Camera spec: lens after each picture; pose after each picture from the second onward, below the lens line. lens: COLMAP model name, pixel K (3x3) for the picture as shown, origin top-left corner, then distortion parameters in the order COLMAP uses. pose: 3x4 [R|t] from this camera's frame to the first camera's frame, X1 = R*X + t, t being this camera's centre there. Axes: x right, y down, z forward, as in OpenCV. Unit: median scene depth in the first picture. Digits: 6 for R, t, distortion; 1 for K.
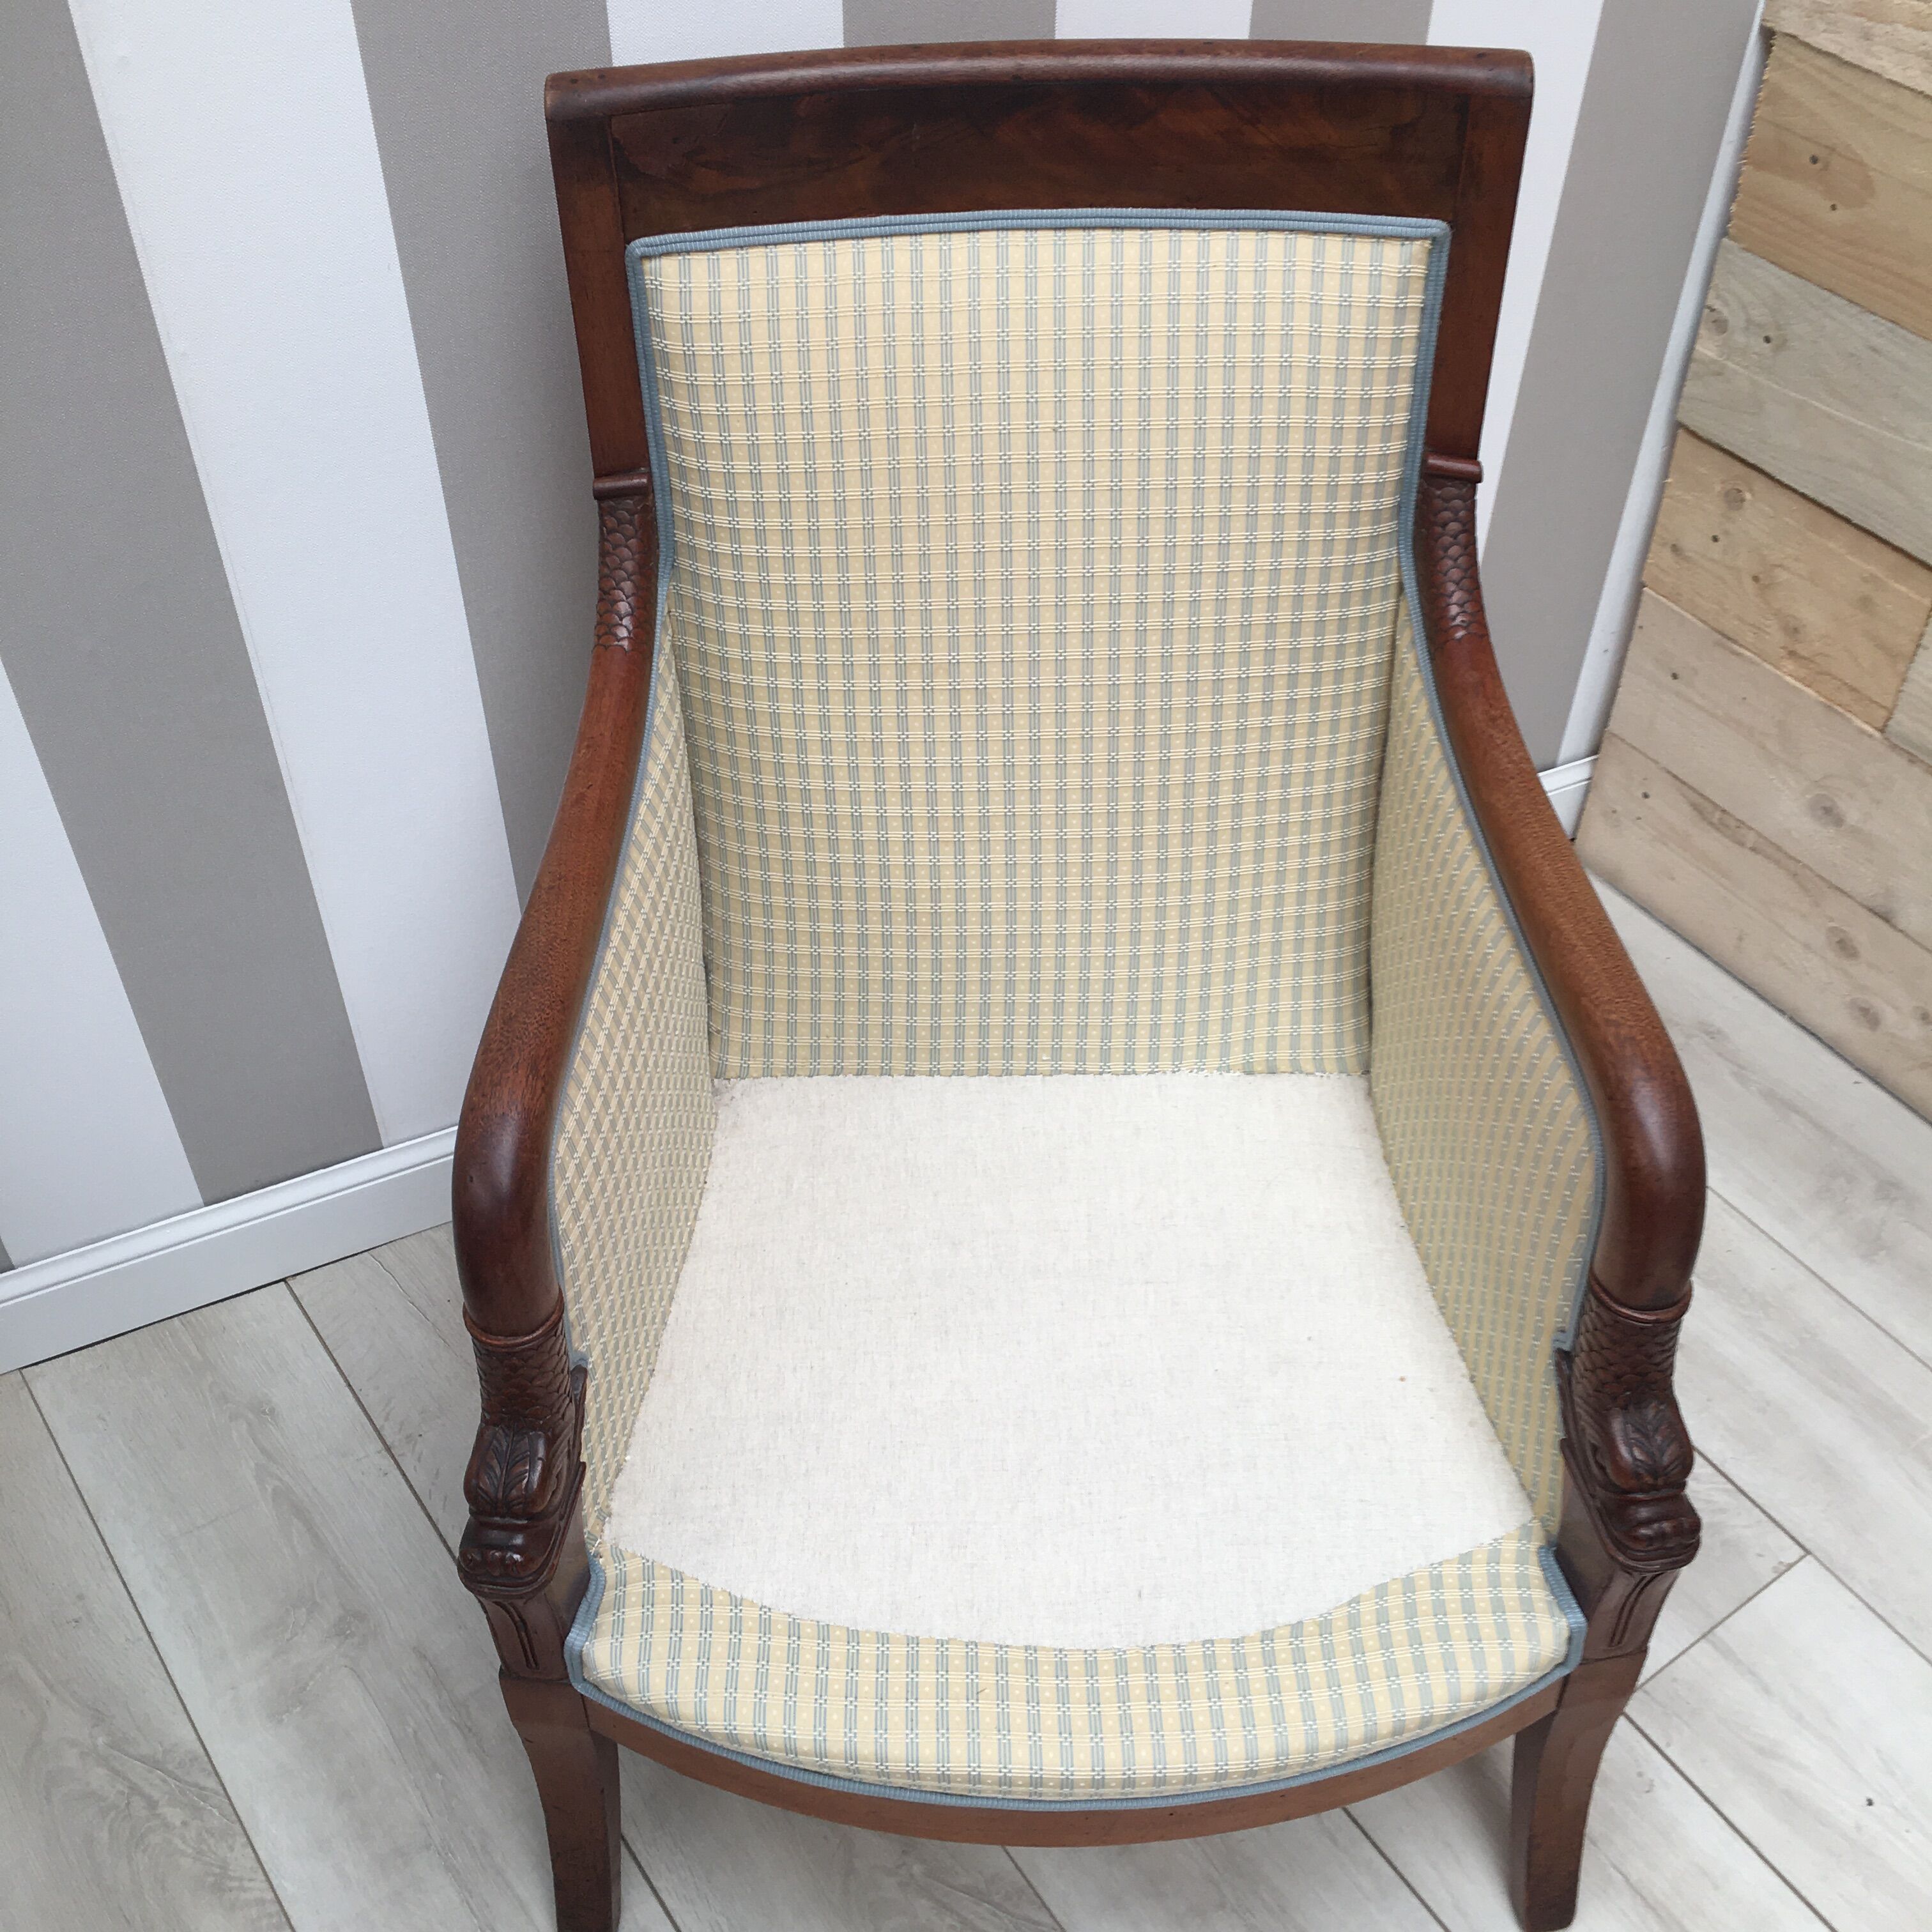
lens RADIAL K [[2209.2, 0, 971.1], [0, 2209.2, 969.7], [0, 0, 1]] dist [0.058622, 0.000000]
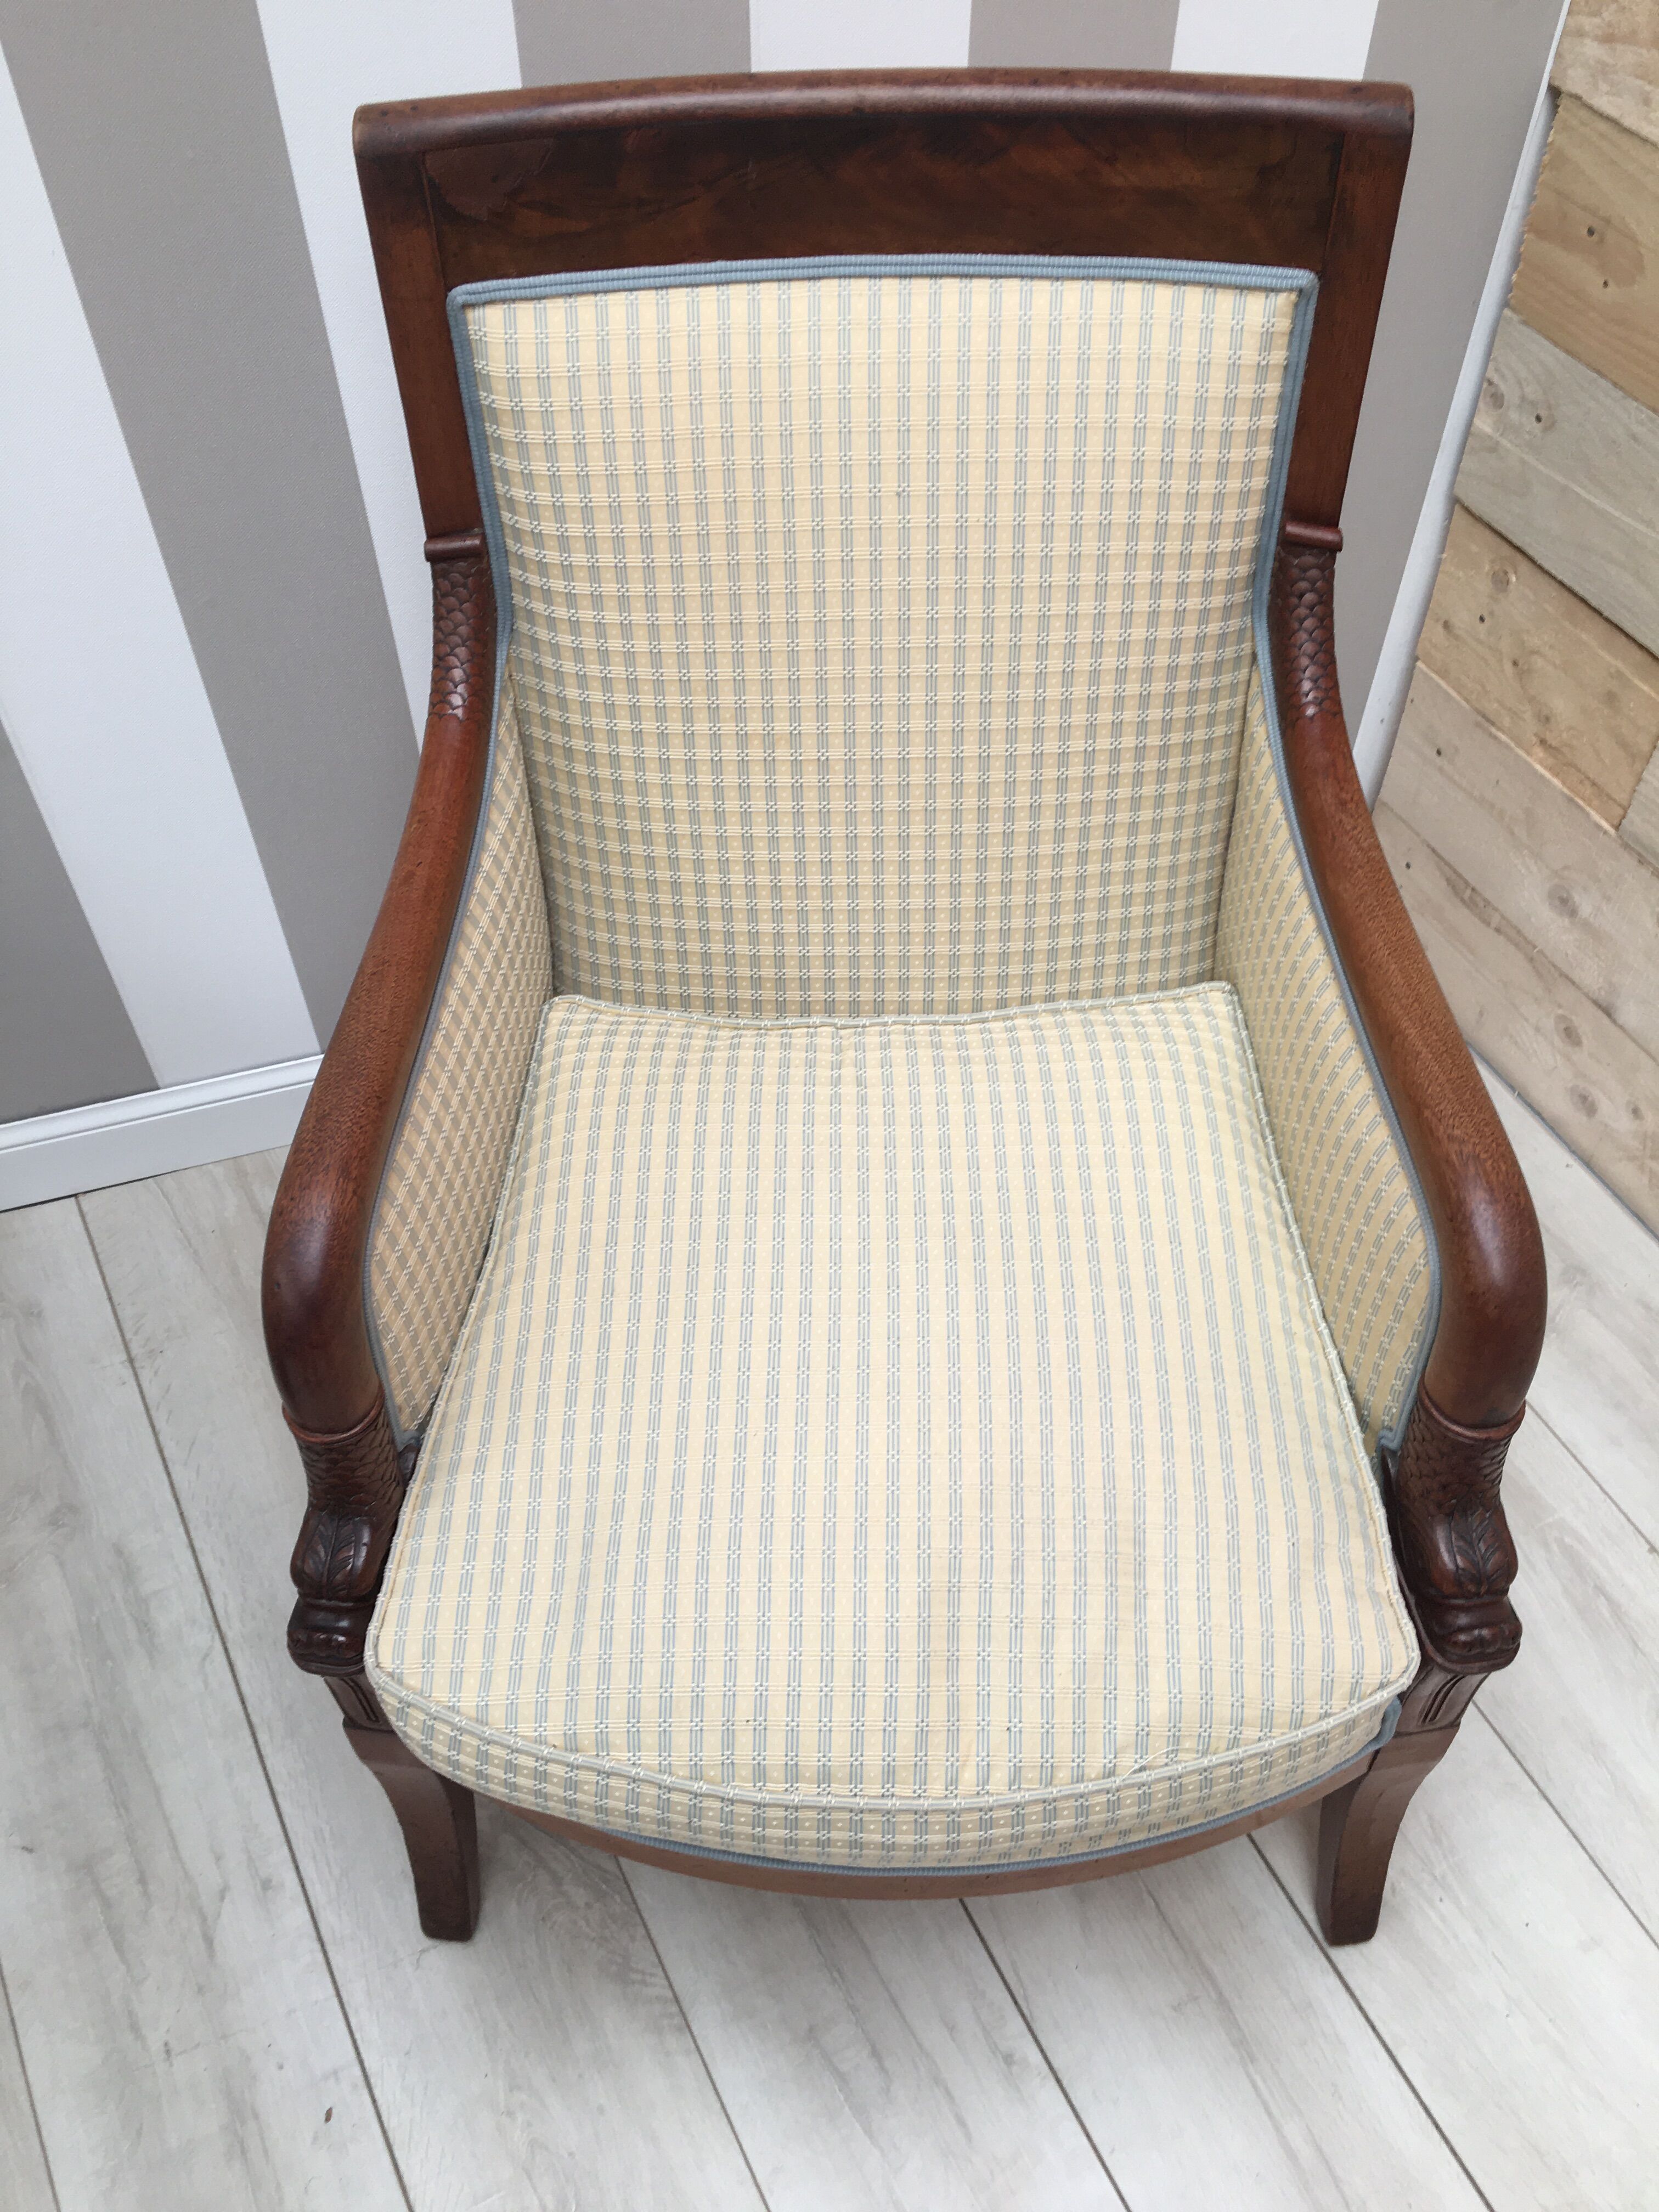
lens RADIAL K [[1901.8, 0, 835.0], [0, 1901.8, 1109.3], [0, 0, 1]] dist [0.079400, -0.094315]
pose [[0.999687, 0.014262, -0.020554, 0.031898], [-0.012166, 0.995040, 0.098729, -0.060392], [0.021860, -0.098448, 0.994902, 0.147289]]
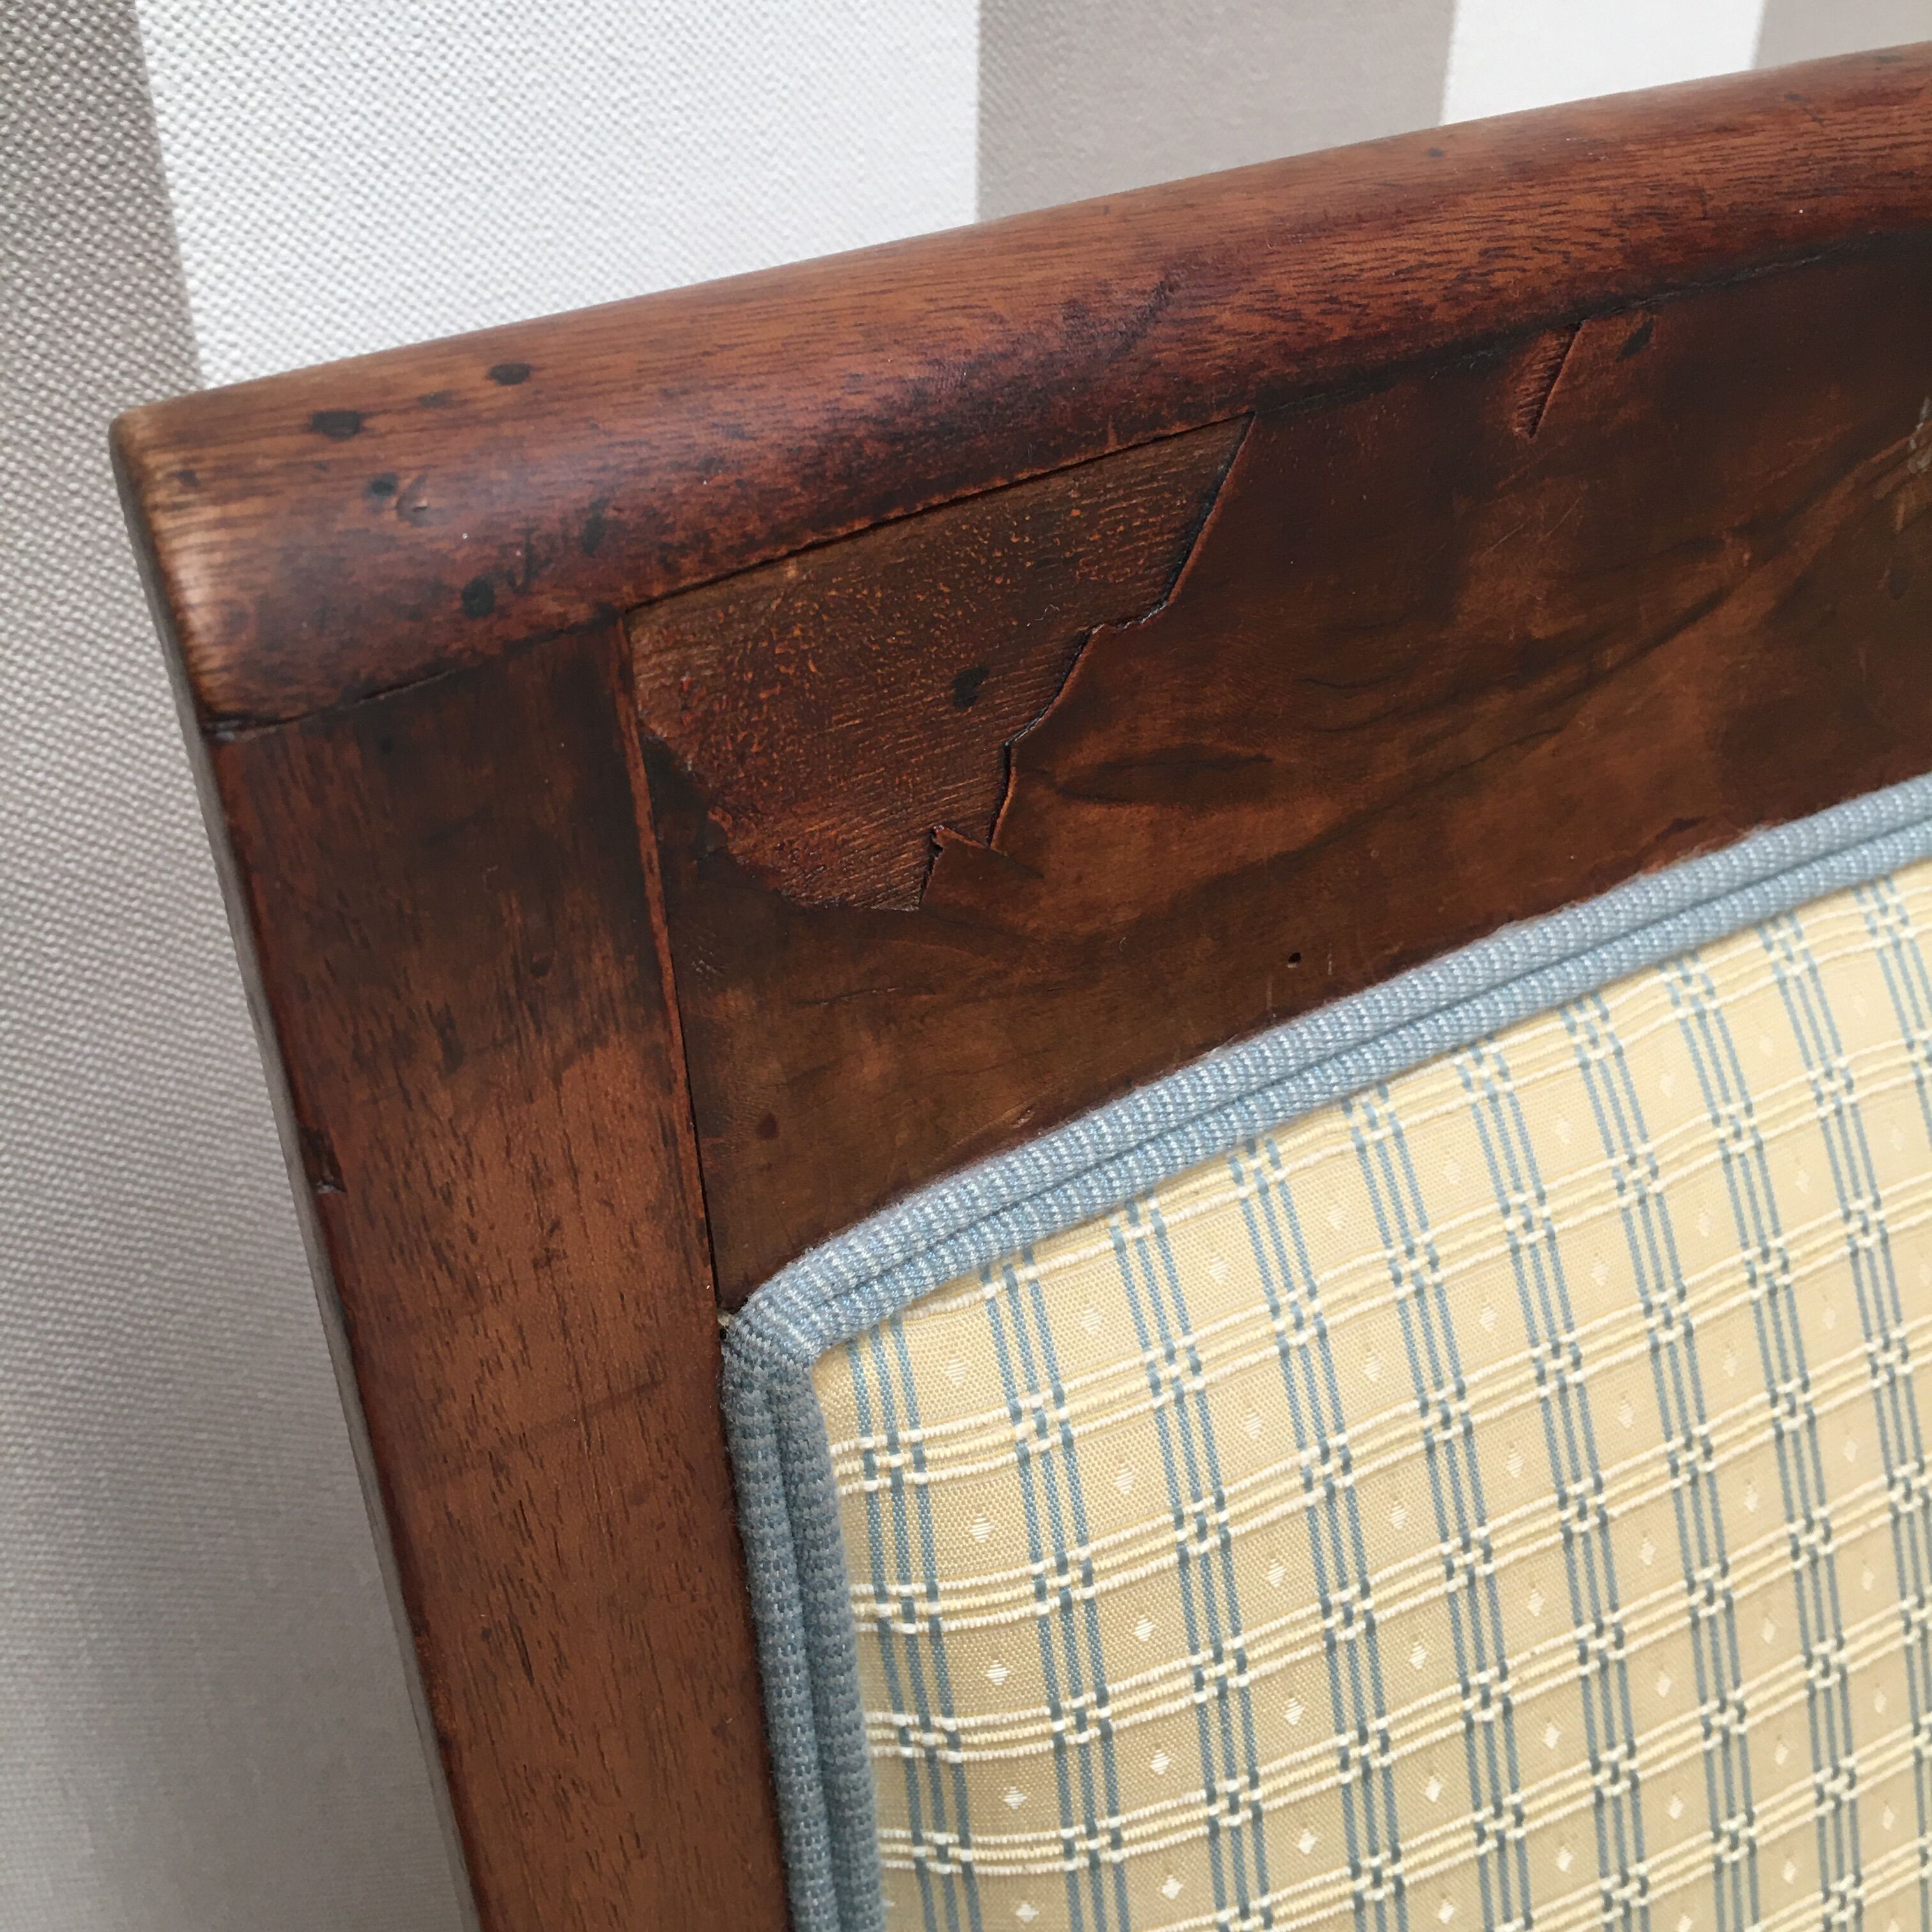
lens RADIAL K [[2209.2, 0, 949.8], [0, 2209.2, 964.4], [0, 0, 1]] dist [0.058622, 0.000000]
pose [[0.920045, -0.220552, 0.323842, -0.183443], [0.278919, 0.949151, -0.146000, -0.315614], [-0.275175, 0.224652, 0.934778, 0.817695]]
